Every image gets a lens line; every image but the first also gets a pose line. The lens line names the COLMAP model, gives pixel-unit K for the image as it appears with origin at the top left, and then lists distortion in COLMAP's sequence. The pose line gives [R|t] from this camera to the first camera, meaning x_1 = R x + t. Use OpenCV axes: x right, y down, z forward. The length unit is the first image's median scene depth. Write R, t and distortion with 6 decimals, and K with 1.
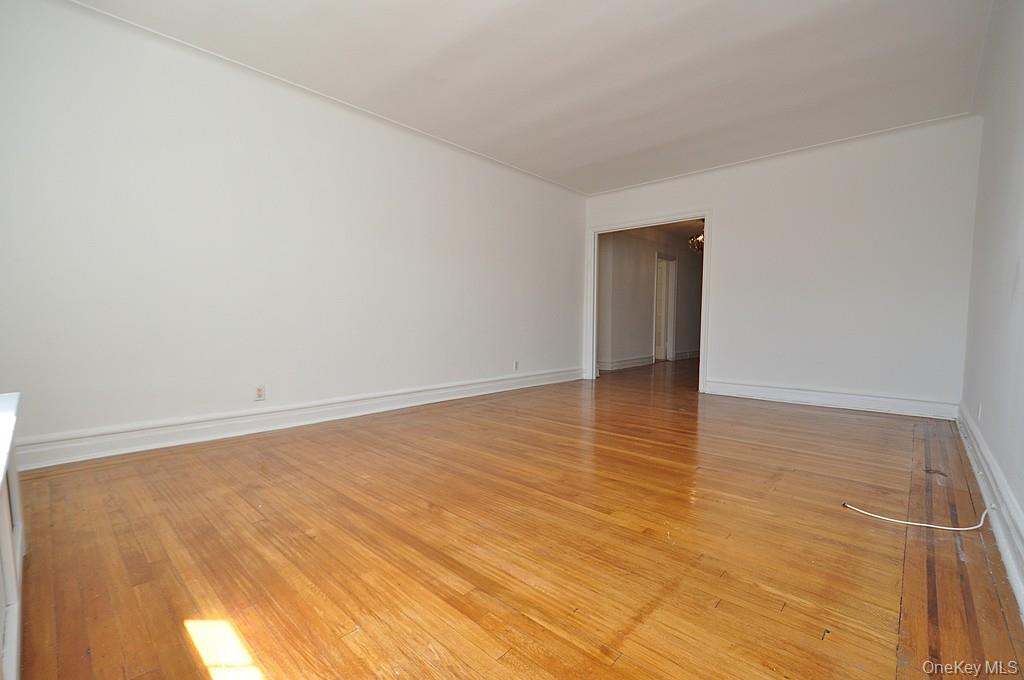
lens RADIAL K [[461.6, 0, 508.6], [0, 461.6, 342.0], [0, 0, 1]] dist [0.007130, -0.003277]
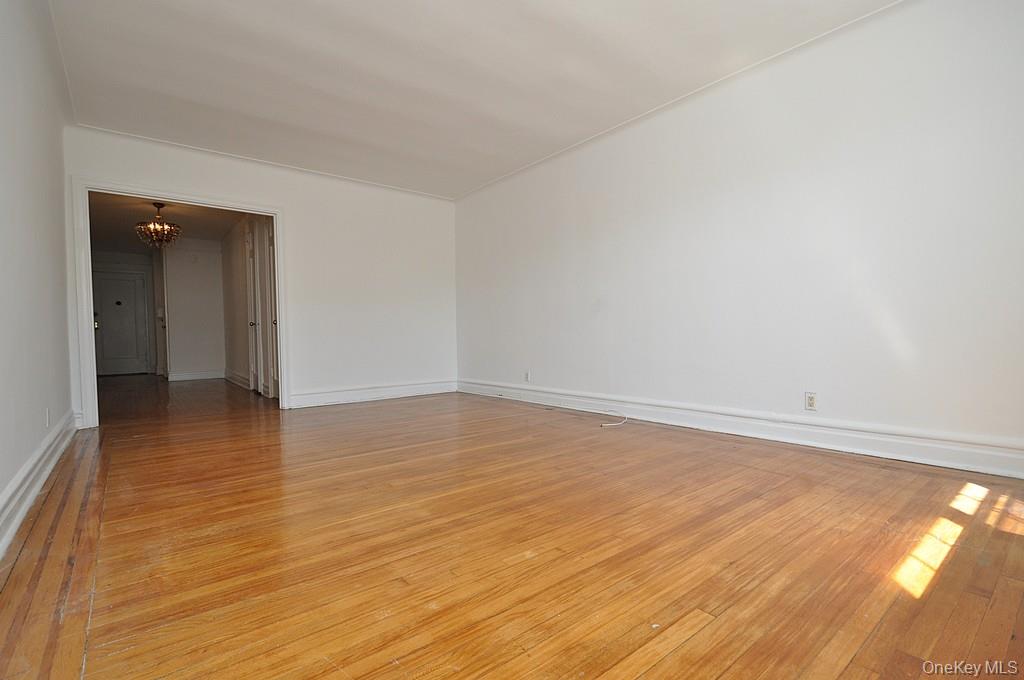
lens RADIAL K [[461.6, 0, 507.4], [0, 461.6, 339.1], [0, 0, 1]] dist [0.007130, -0.003277]
pose [[0.129369, -0.018072, 0.991432, -1.325932], [0.057295, 0.998300, 0.010721, -0.046092], [-0.989940, 0.055417, 0.130185, 1.248638]]
